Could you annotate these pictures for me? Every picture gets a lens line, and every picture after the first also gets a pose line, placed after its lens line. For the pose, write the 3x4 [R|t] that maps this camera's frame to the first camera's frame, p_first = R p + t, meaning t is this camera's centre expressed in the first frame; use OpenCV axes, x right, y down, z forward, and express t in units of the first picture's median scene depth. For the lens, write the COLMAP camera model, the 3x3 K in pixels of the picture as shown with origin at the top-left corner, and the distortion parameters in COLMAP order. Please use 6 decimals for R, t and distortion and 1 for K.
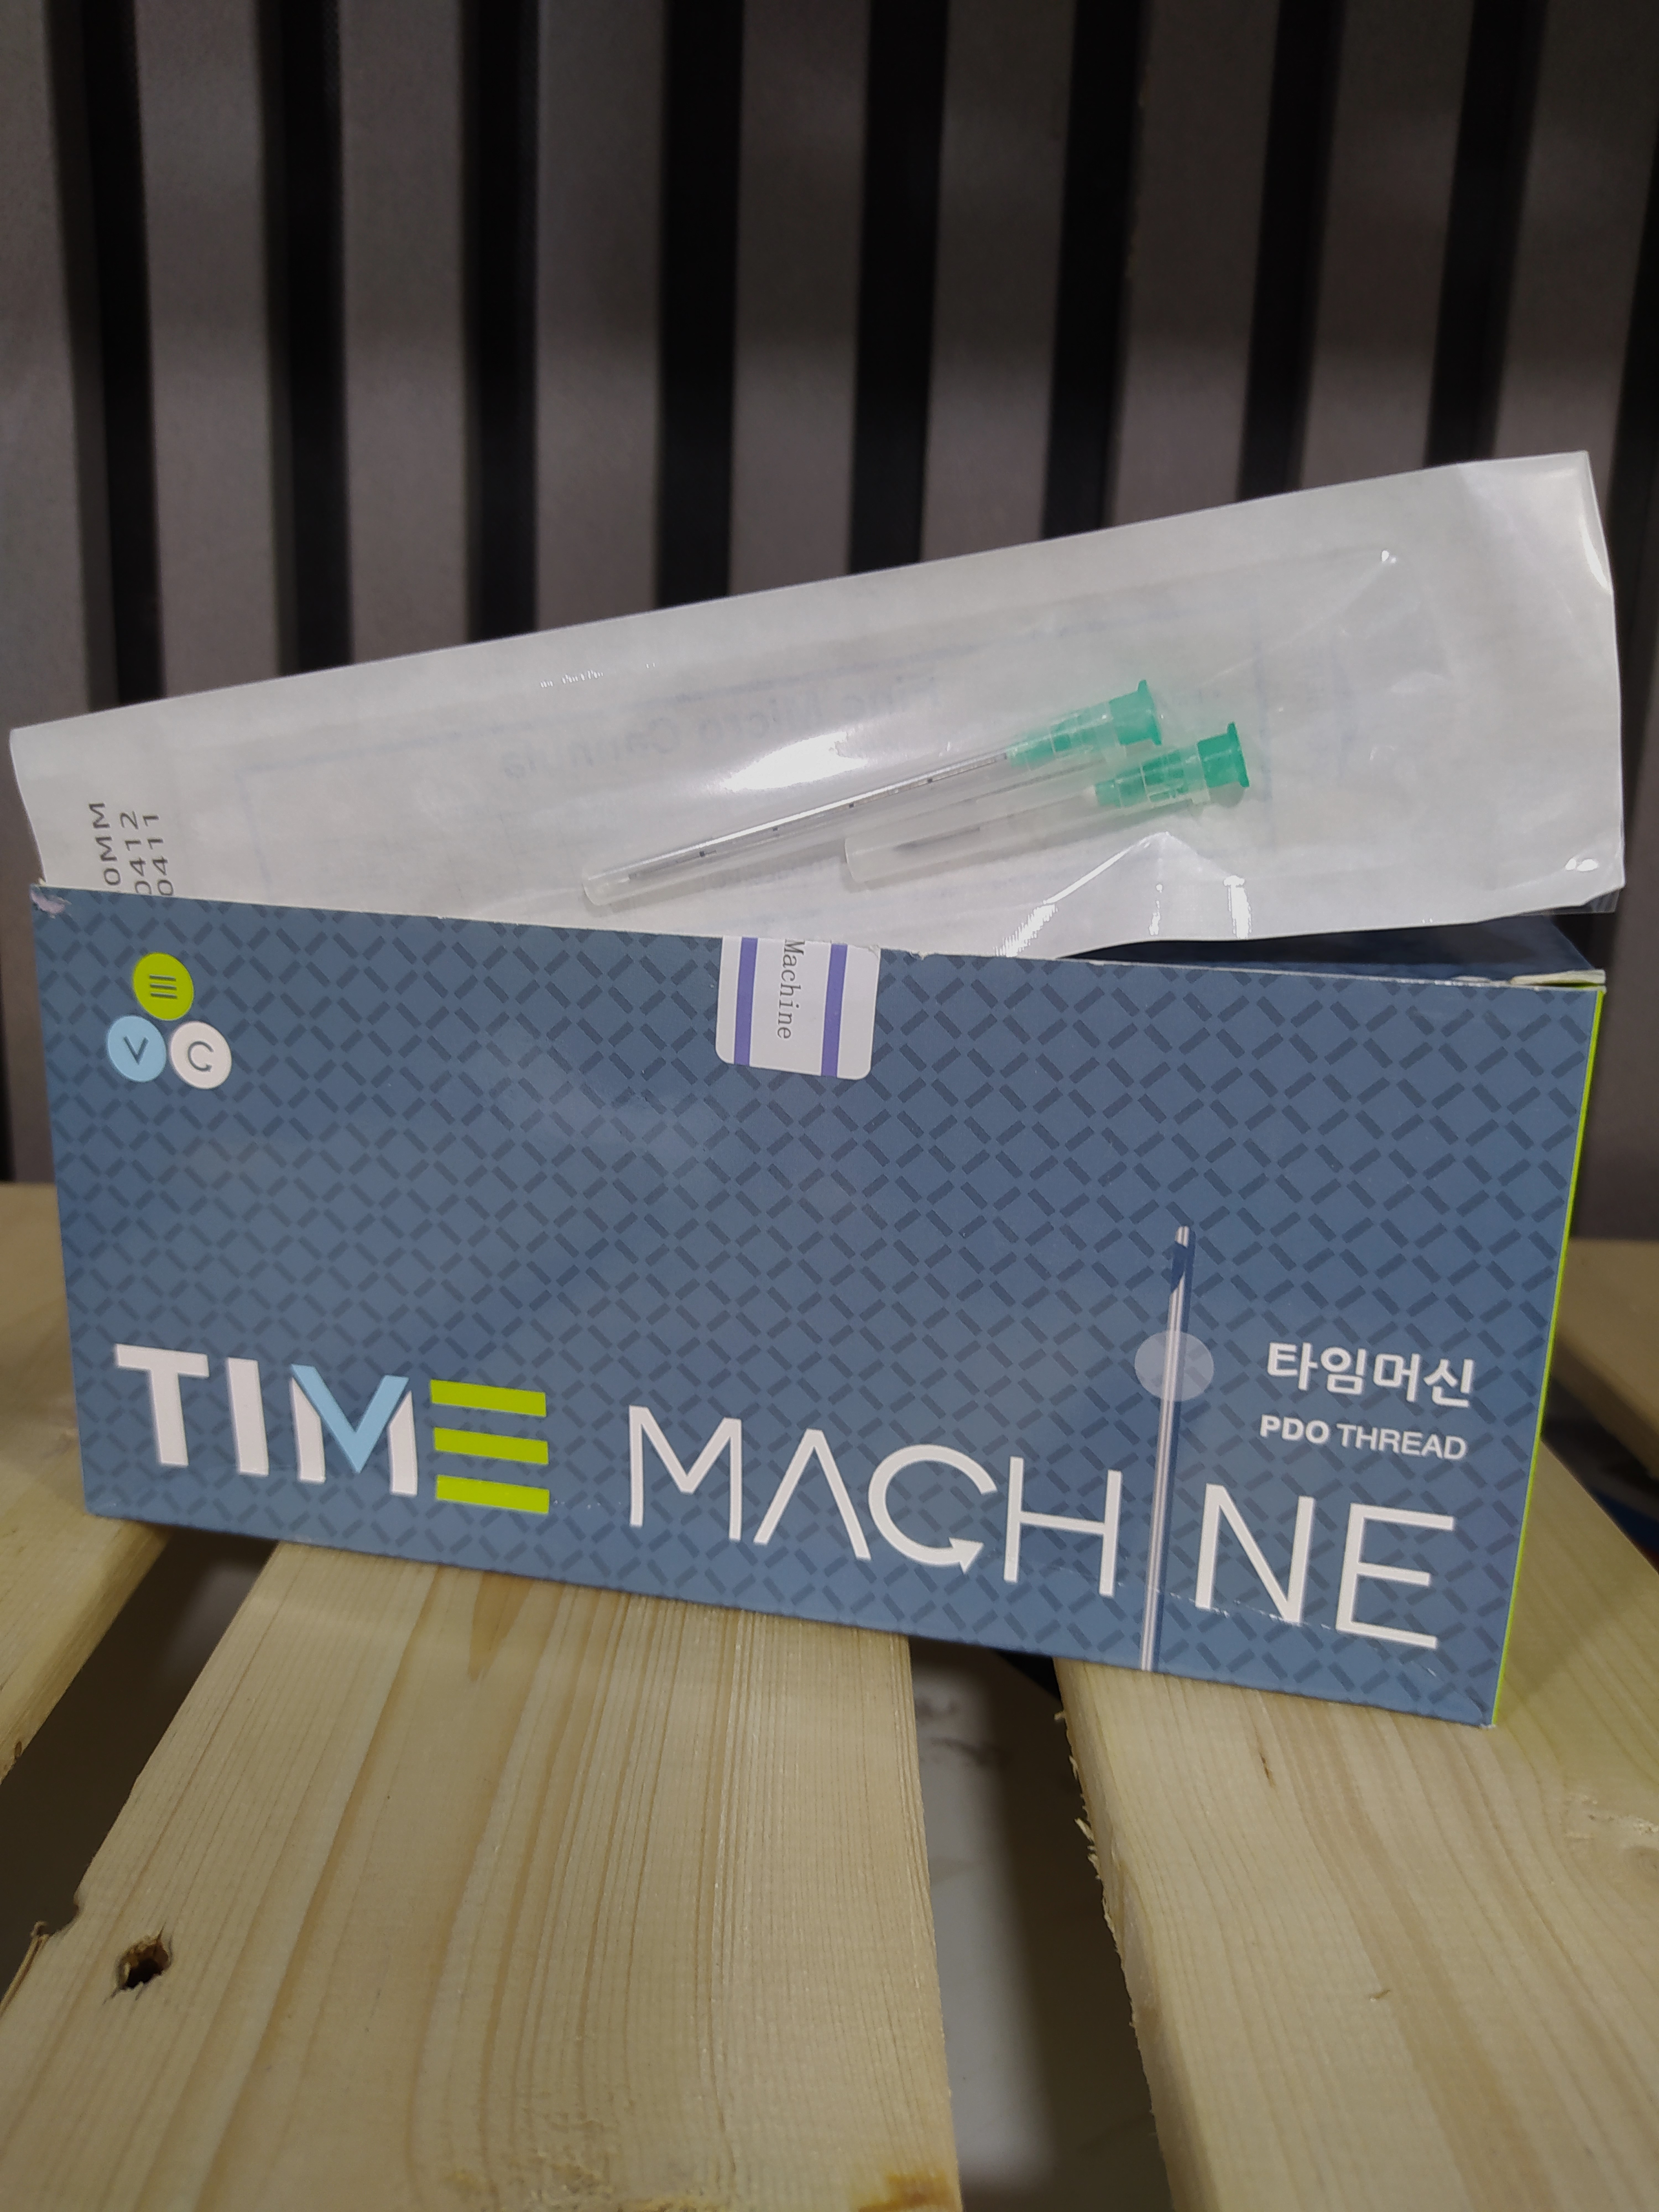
lens RADIAL K [[1738.8, 0, 829.5], [0, 1738.8, 1106.0], [0, 0, 1]] dist [0.006814, -0.064885]
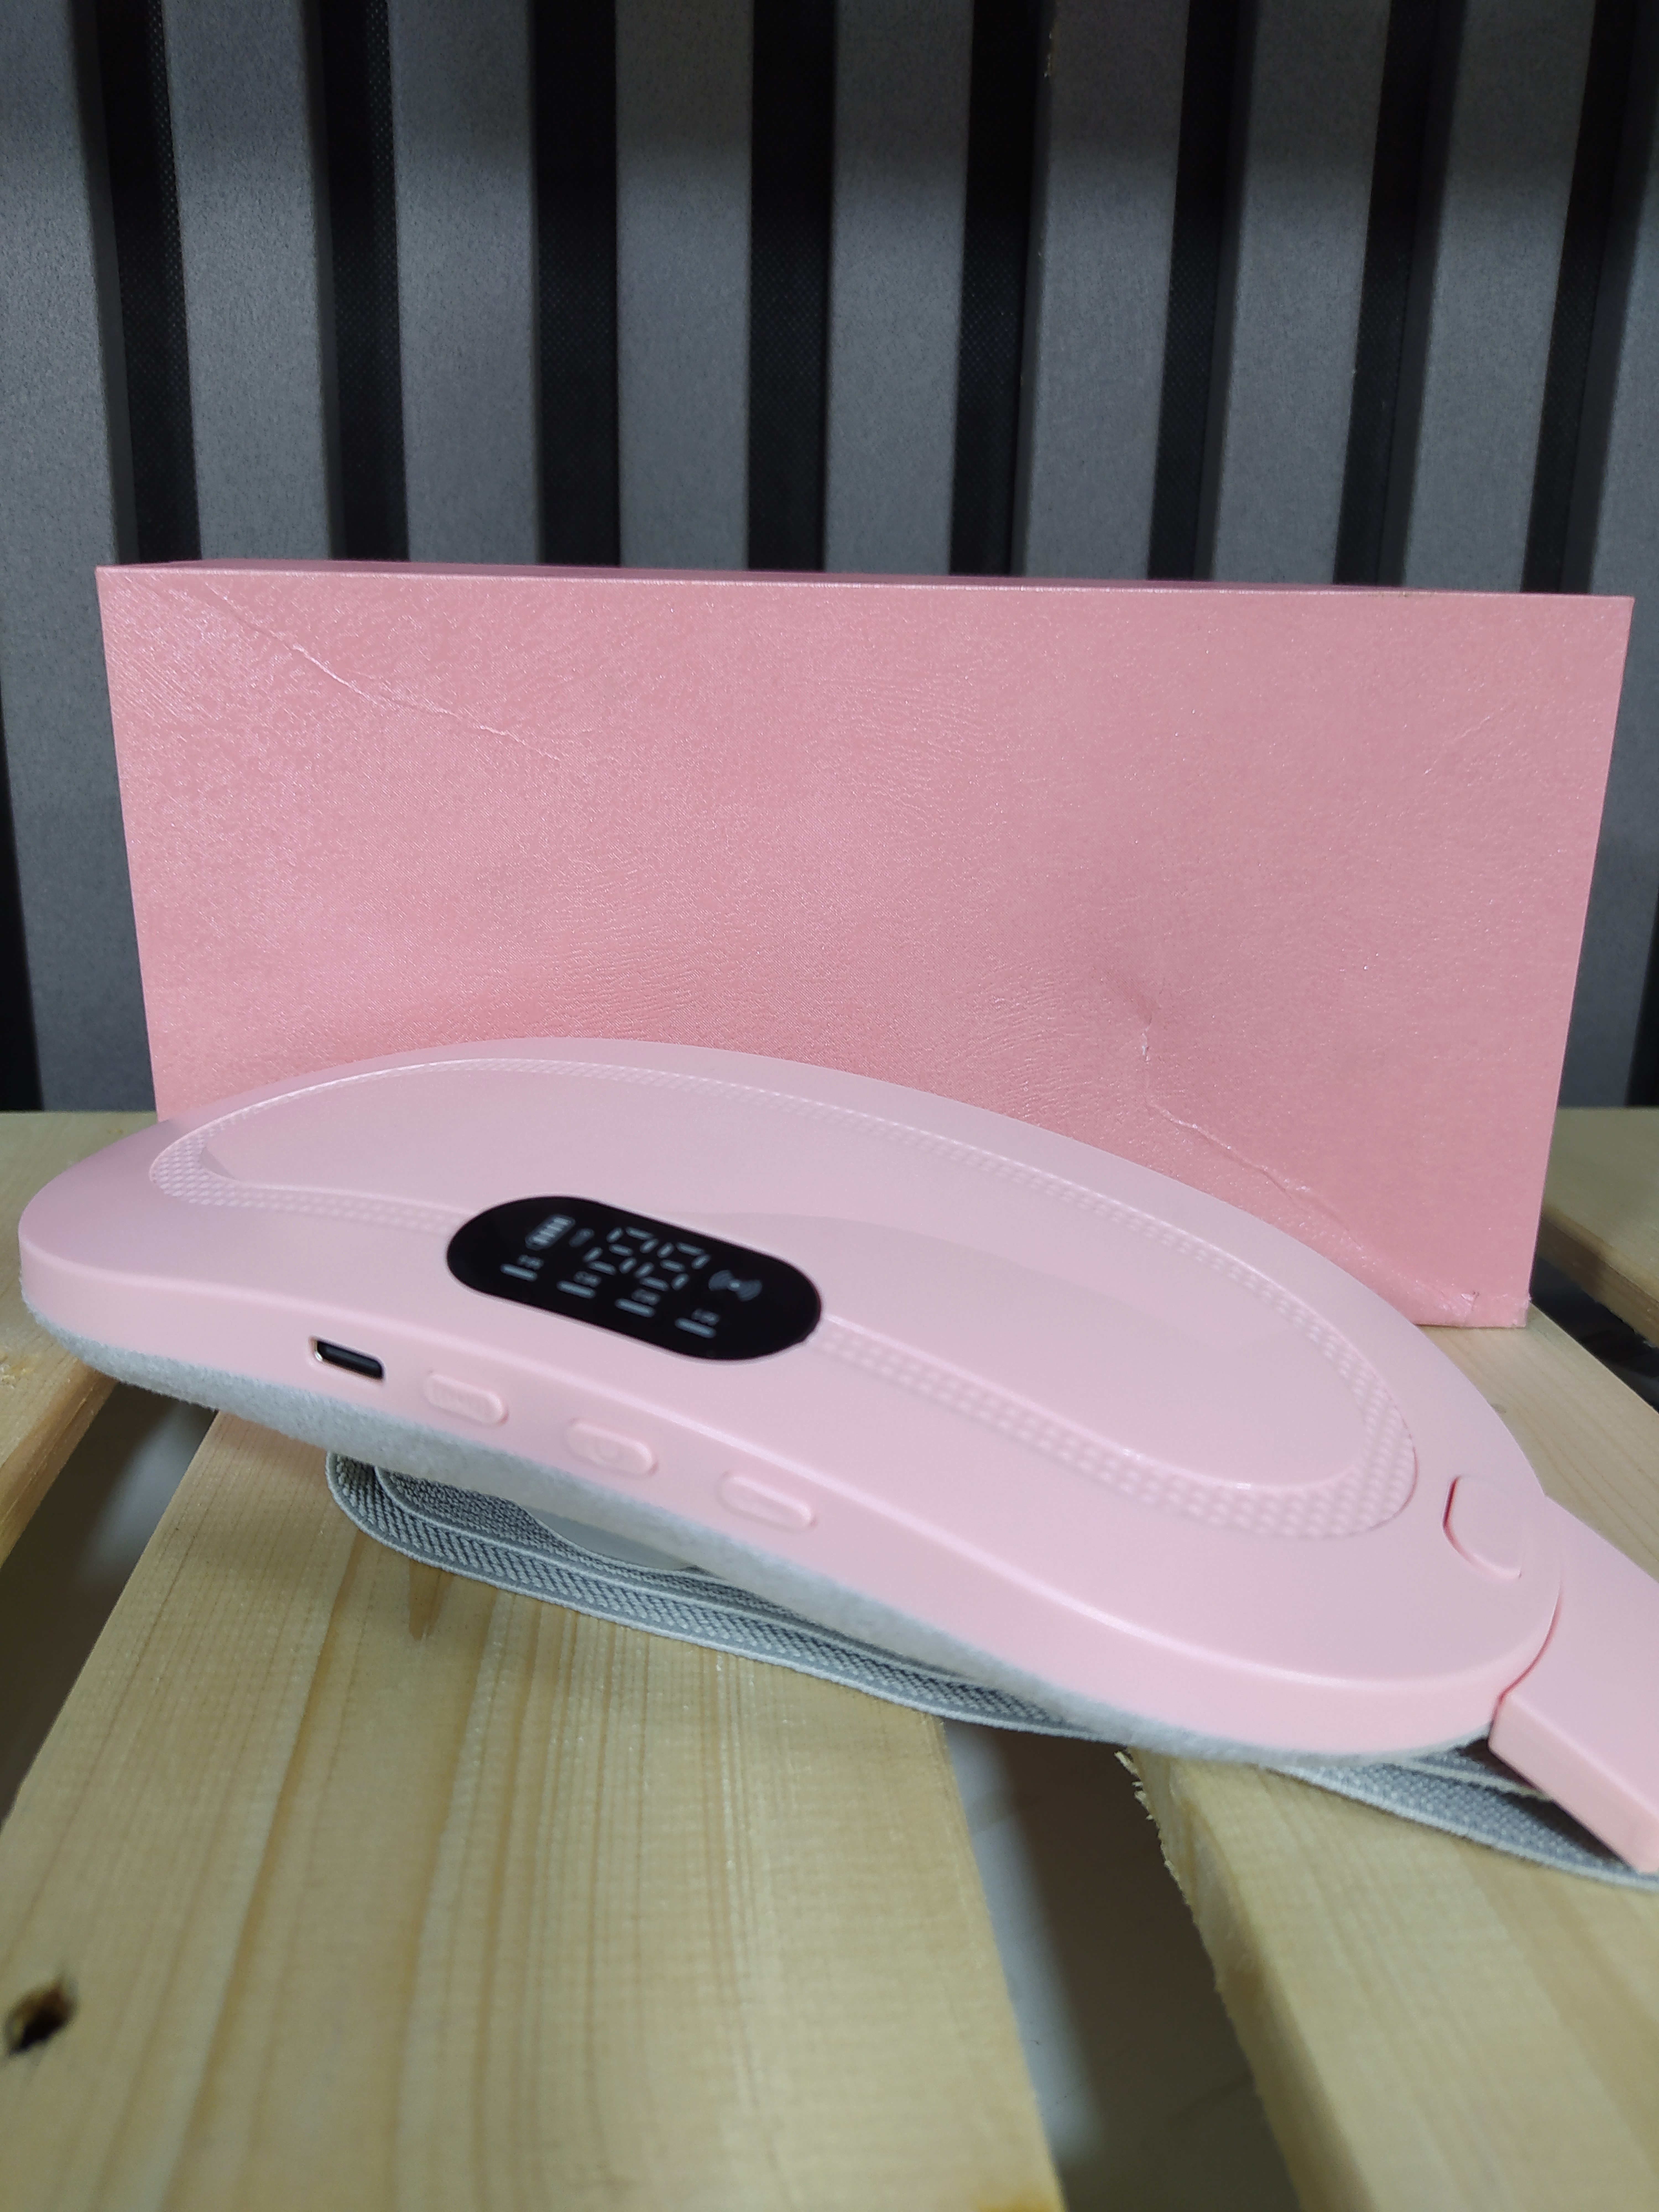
lens RADIAL K [[1711.7, 0, 823.3], [0, 1711.7, 1114.8], [0, 0, 1]] dist [0.020625, -0.084440]
pose [[0.996560, -0.039272, 0.072983, -0.065108], [0.035771, 0.998174, 0.048675, 0.042471], [-0.074762, -0.045897, 0.996145, 0.174210]]
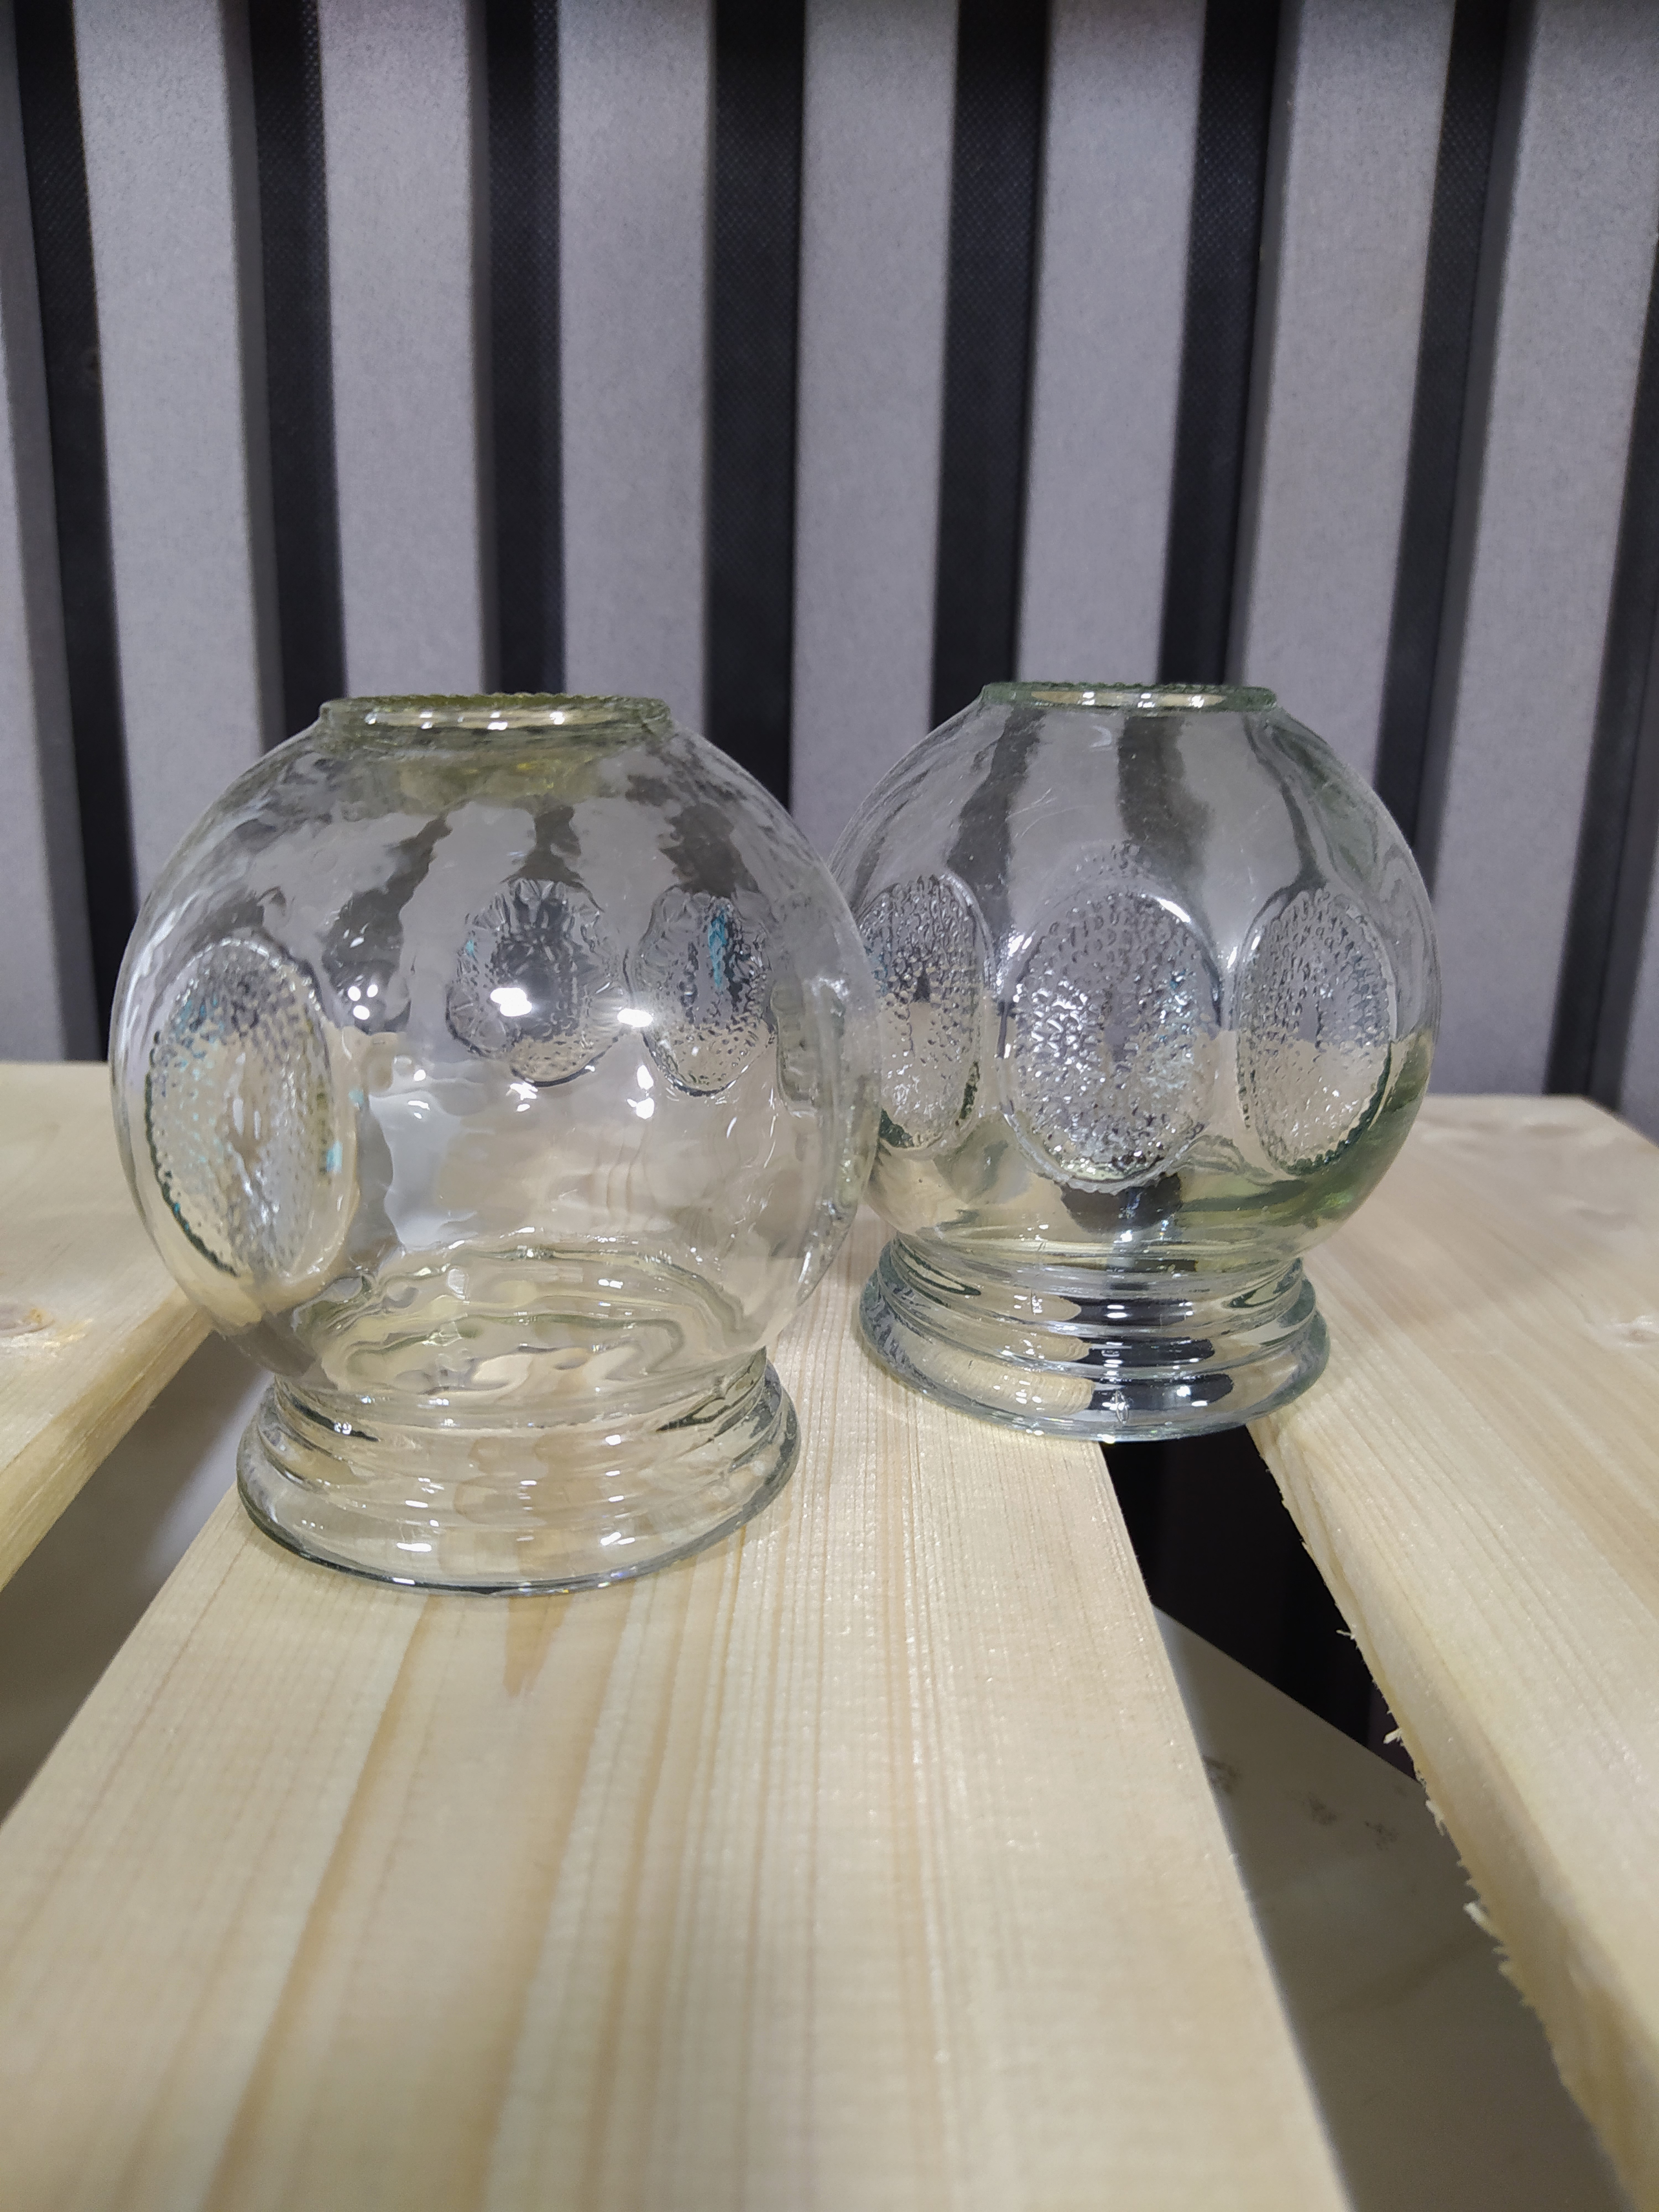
lens RADIAL K [[1734.1, 0, 823.9], [0, 1734.1, 1097.3], [0, 0, 1]] dist [-0.038913, 0.028294]
pose [[0.999881, -0.012330, -0.009239, -0.093655], [0.012476, 0.999795, 0.015952, 0.115453], [0.009040, -0.016065, 0.999830, 0.422597]]
